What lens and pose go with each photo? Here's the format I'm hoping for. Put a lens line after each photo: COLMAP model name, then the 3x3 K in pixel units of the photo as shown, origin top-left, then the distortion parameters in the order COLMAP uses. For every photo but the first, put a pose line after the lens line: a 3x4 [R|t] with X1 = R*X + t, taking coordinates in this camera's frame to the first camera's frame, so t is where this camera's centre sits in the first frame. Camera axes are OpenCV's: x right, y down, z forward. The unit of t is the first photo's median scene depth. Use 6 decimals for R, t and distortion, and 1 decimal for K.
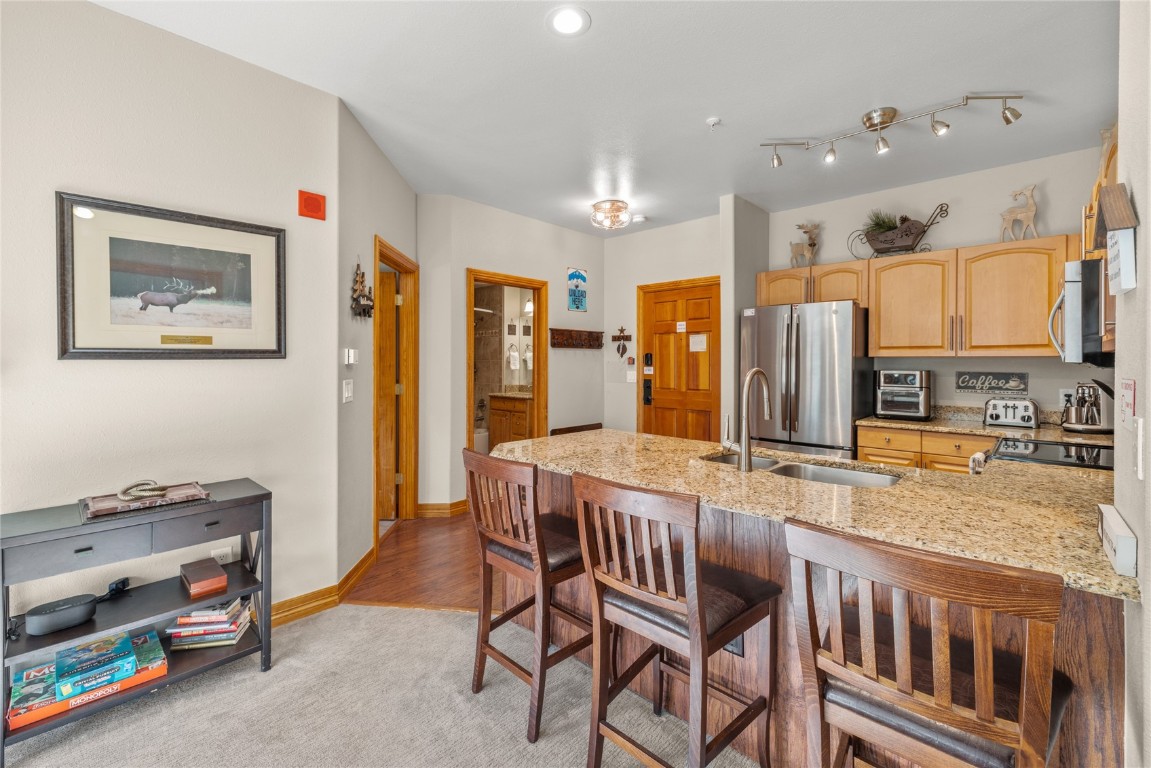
lens RADIAL K [[487.9, 0, 570.5], [0, 487.9, 365.0], [0, 0, 1]] dist [-0.001719, 0.000173]
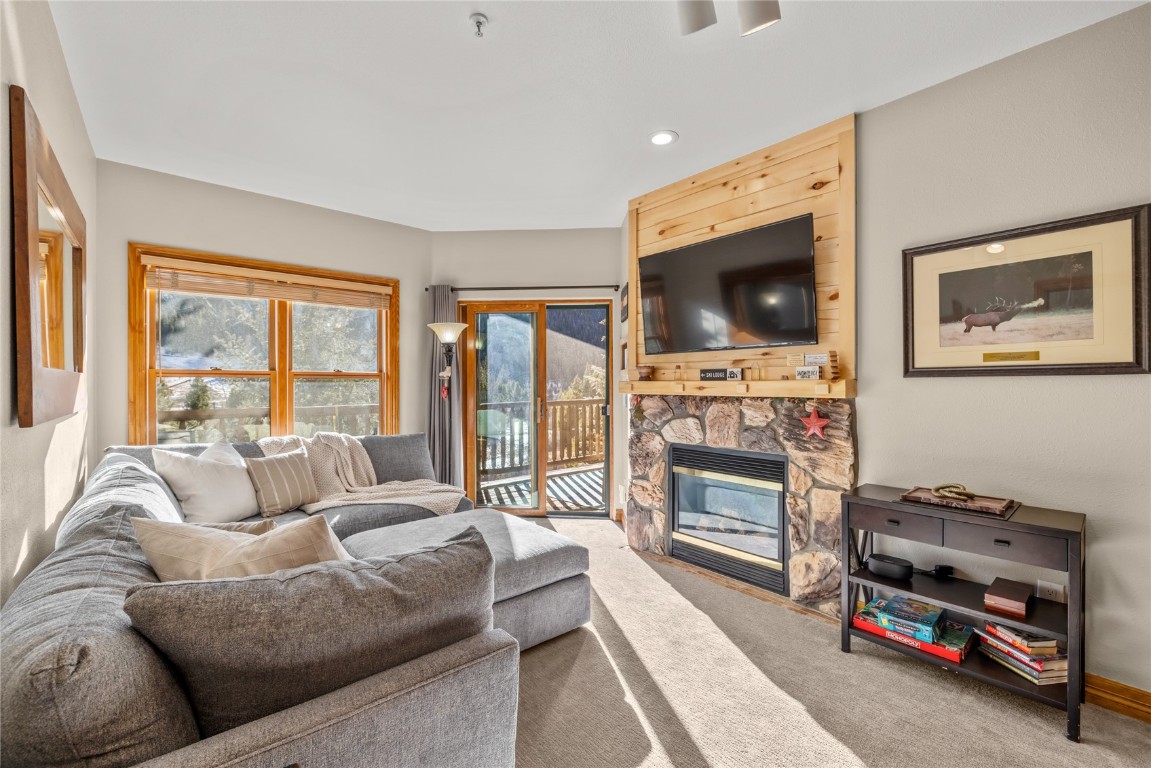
lens RADIAL K [[481.5, 0, 556.6], [0, 481.5, 381.5], [0, 0, 1]] dist [0.002444, 0.000160]
pose [[-0.122010, -0.002793, -0.992525, 0.187087], [-0.005794, 0.999981, -0.002101, 0.004448], [0.992512, 0.005495, -0.122024, 0.118509]]
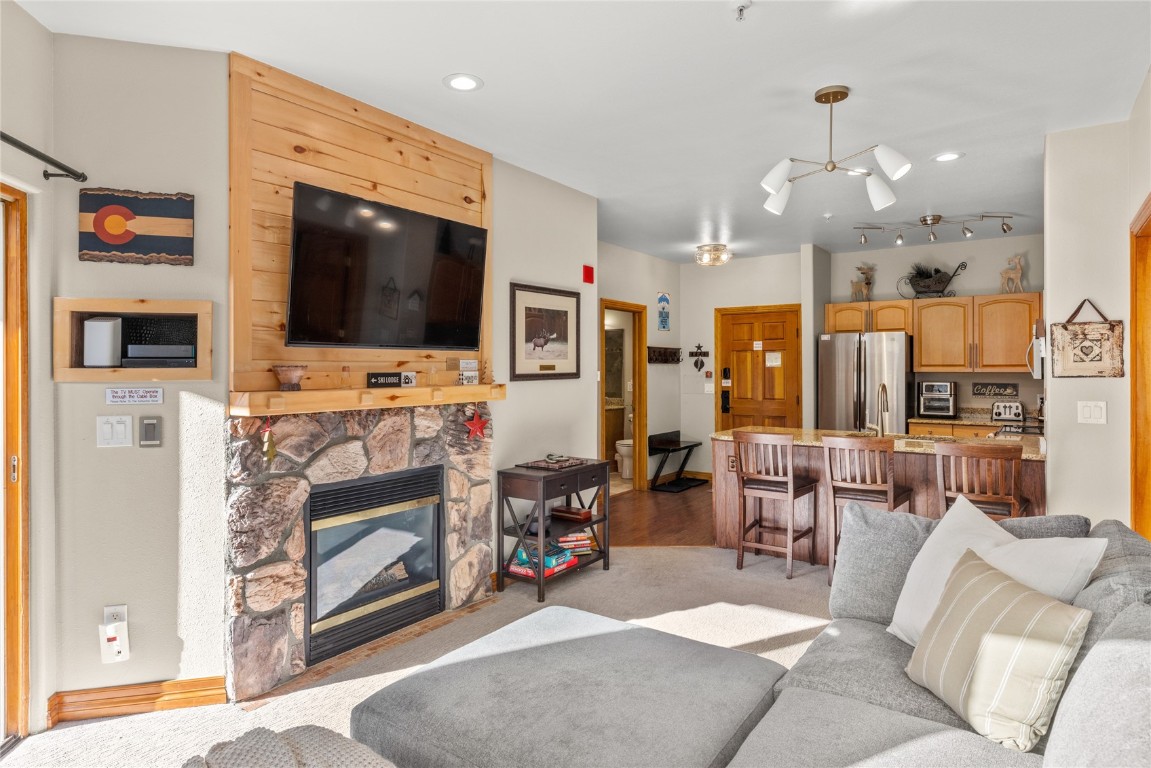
lens RADIAL K [[659.4, 0, 576.3], [0, 659.4, 367.3], [0, 0, 1]] dist [-0.001455, -0.001164]
pose [[0.987763, -0.003618, 0.155918, -0.618510], [0.004967, 0.999954, -0.008266, -0.020826], [-0.155881, 0.008939, 0.987735, -0.680365]]
